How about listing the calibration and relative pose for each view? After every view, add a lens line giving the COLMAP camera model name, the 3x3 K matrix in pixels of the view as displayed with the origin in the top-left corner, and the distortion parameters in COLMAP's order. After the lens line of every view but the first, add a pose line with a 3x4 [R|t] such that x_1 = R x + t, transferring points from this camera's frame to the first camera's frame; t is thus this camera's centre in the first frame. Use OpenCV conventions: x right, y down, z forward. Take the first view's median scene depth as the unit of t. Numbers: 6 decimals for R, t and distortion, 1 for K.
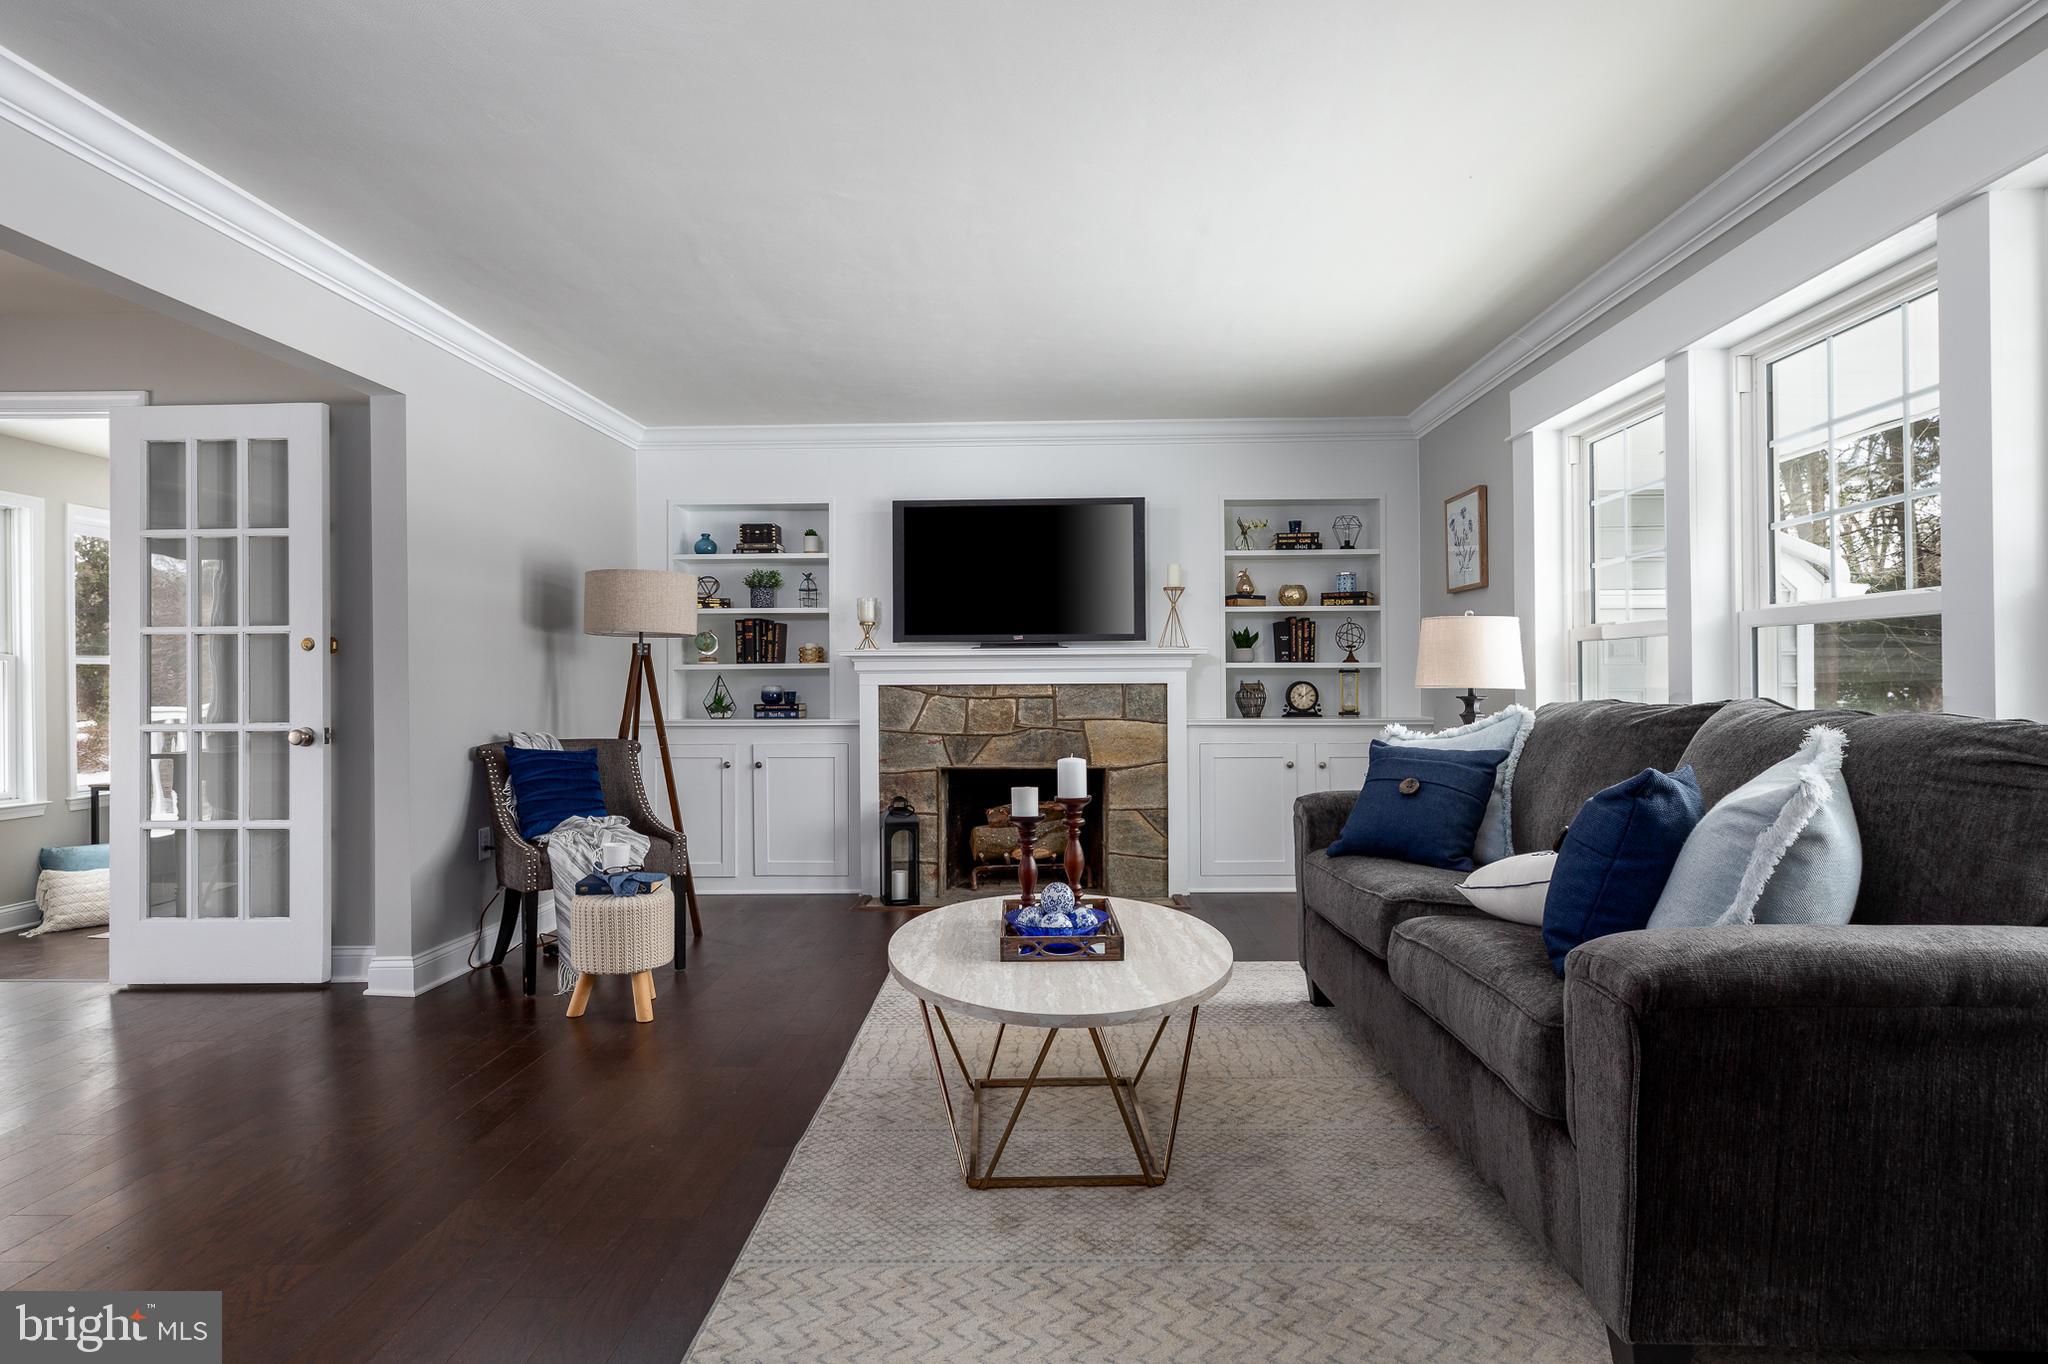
lens RADIAL K [[1128.9, 0, 1051.1], [0, 1128.9, 678.1], [0, 0, 1]] dist [0.003418, 0.000550]
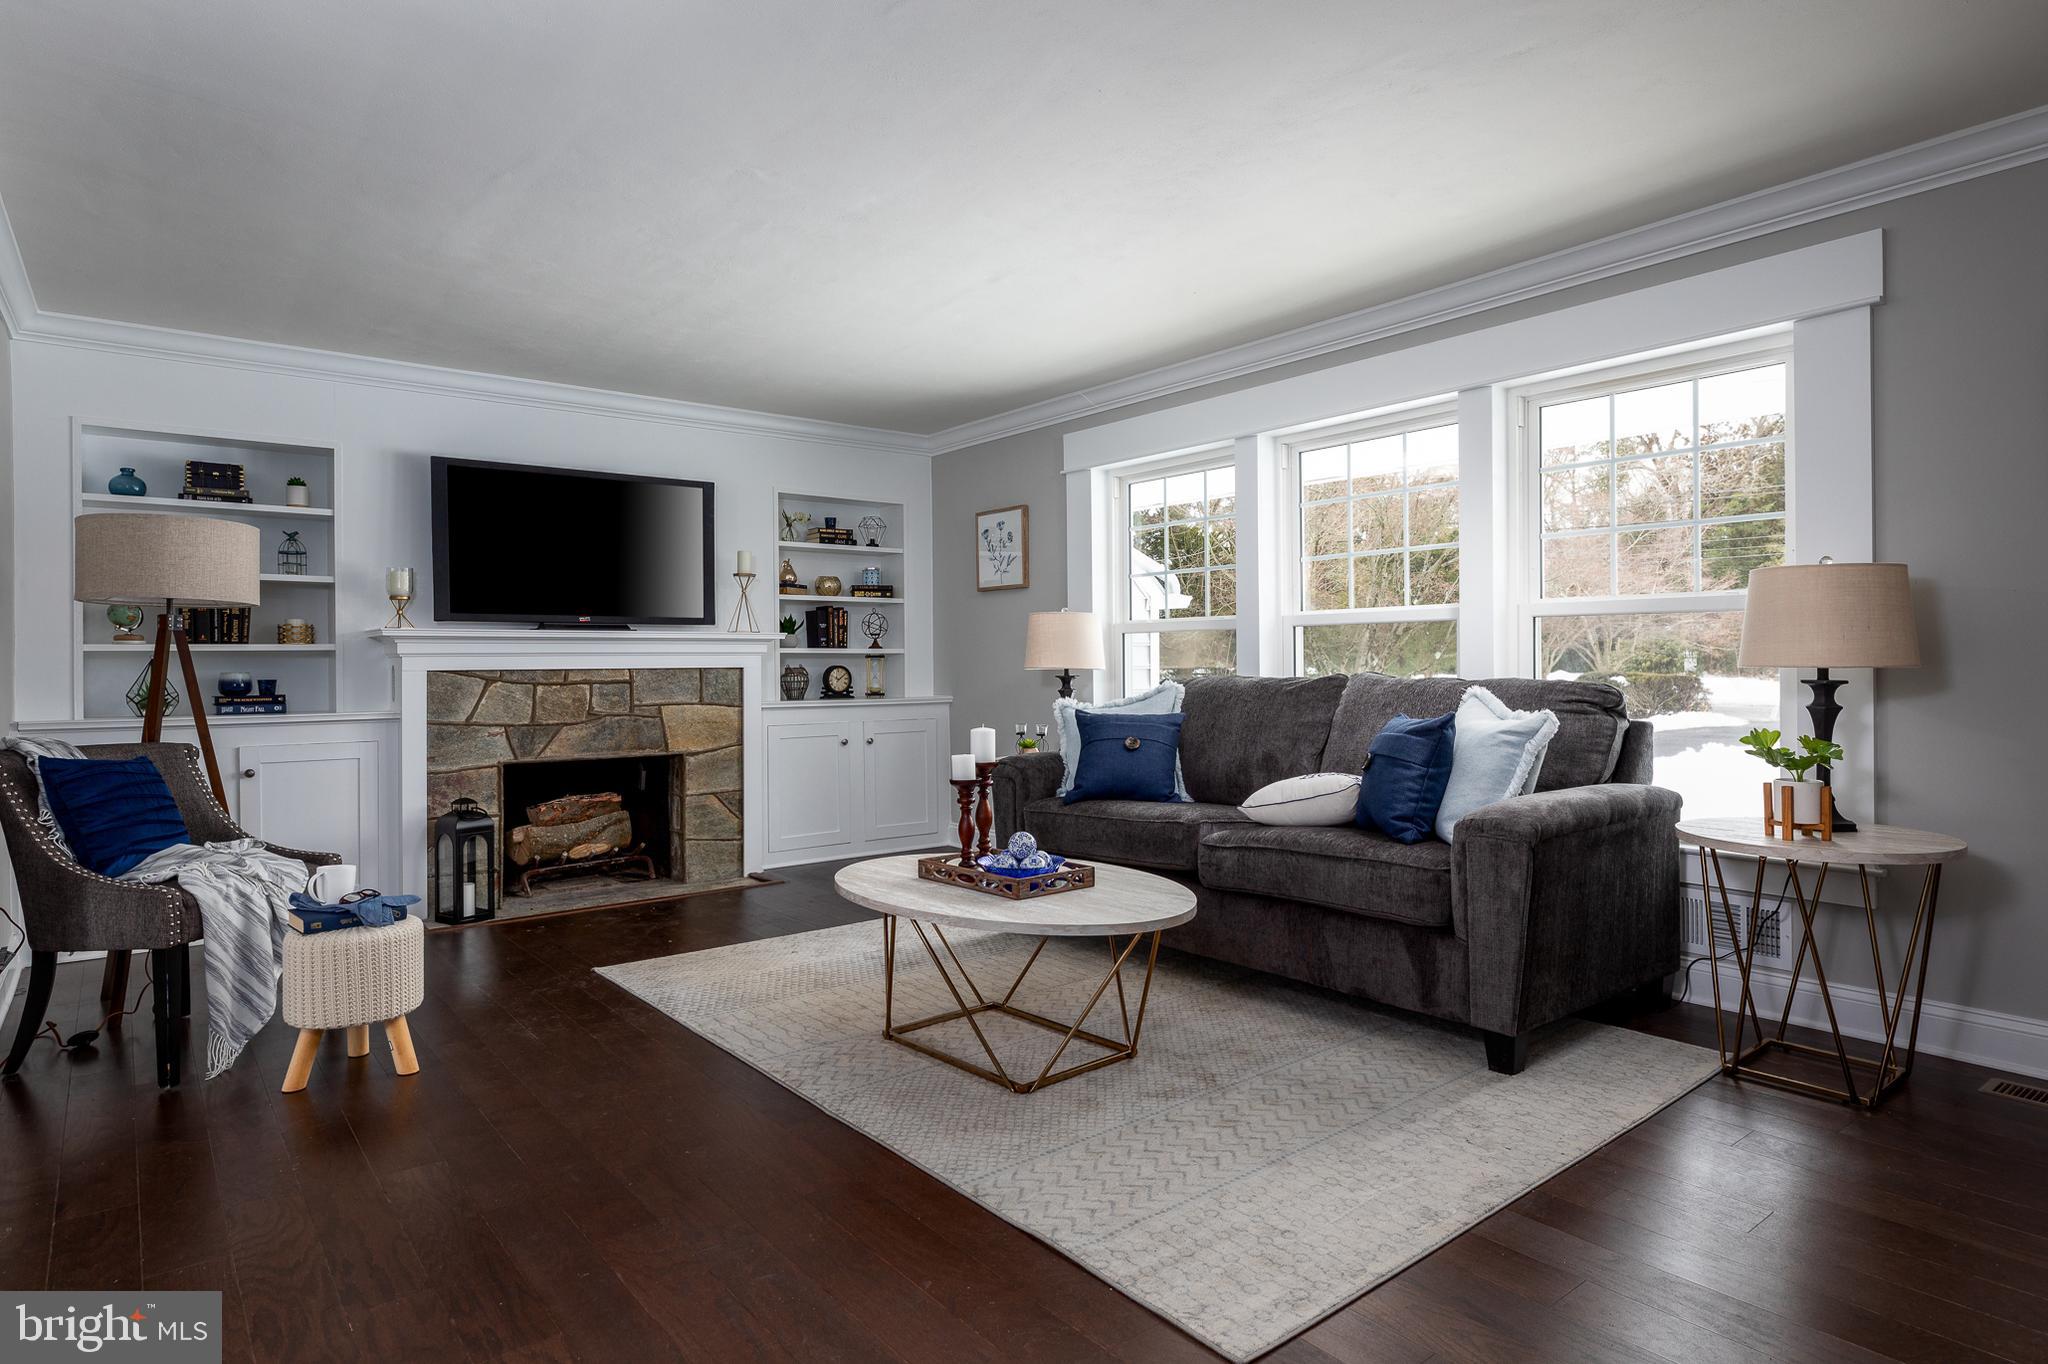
lens RADIAL K [[1128.9, 0, 1051.1], [0, 1128.9, 678.1], [0, 0, 1]] dist [0.003418, 0.000550]
pose [[0.760986, -0.008776, 0.648709, -0.341691], [0.002368, 0.999939, 0.010750, 0.003815], [-0.648764, -0.006645, 0.760961, 0.040324]]
